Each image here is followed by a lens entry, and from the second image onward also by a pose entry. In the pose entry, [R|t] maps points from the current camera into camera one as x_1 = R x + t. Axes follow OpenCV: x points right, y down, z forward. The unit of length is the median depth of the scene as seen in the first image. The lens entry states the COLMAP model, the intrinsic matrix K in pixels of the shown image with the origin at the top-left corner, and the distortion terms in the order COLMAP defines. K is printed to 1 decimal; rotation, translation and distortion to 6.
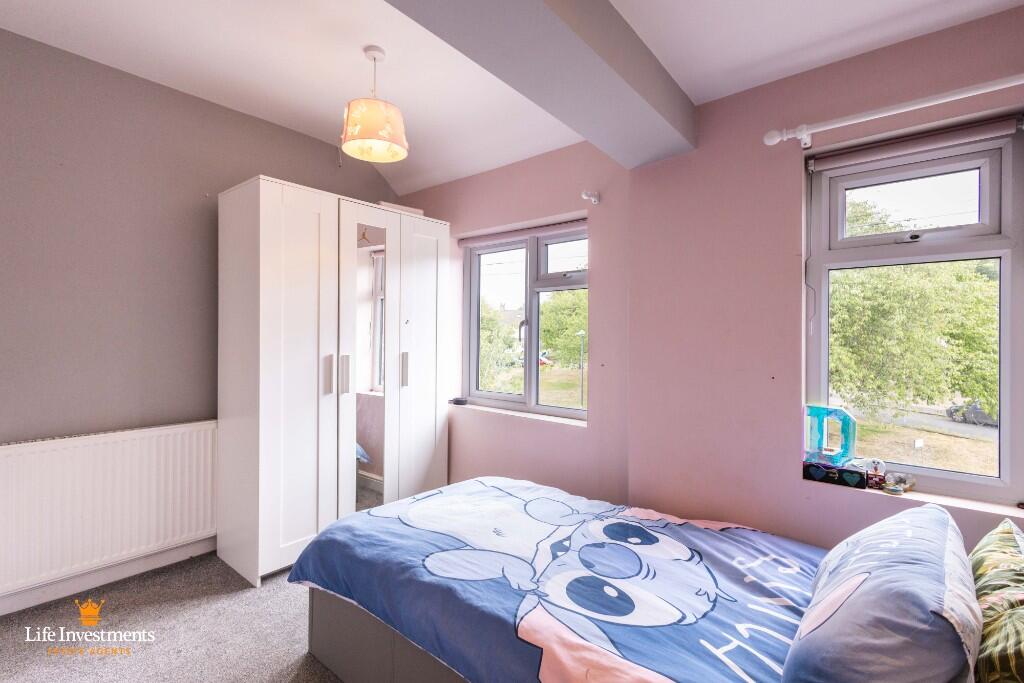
lens RADIAL K [[473.7, 0, 504.4], [0, 473.7, 344.3], [0, 0, 1]] dist [0.001303, -0.000029]
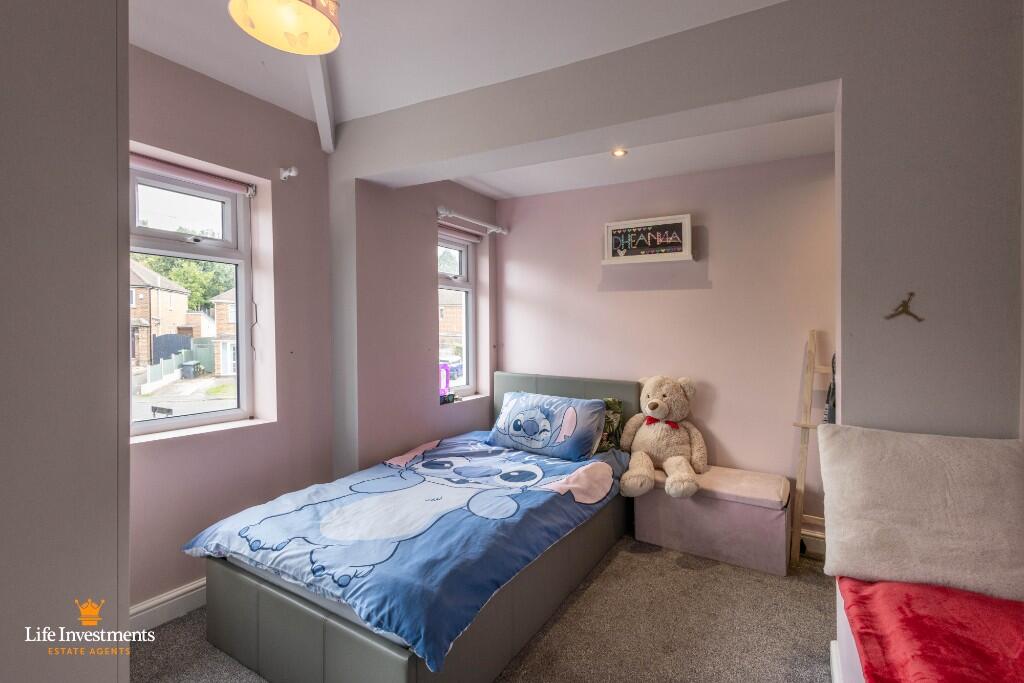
lens RADIAL K [[473.7, 0, 504.7], [0, 473.7, 332.4], [0, 0, 1]] dist [0.001303, -0.000029]
pose [[-0.143136, -0.017966, 0.989540, -1.277610], [0.002898, 0.999823, 0.018572, -0.027687], [-0.989699, 0.005526, -0.143059, 1.097375]]
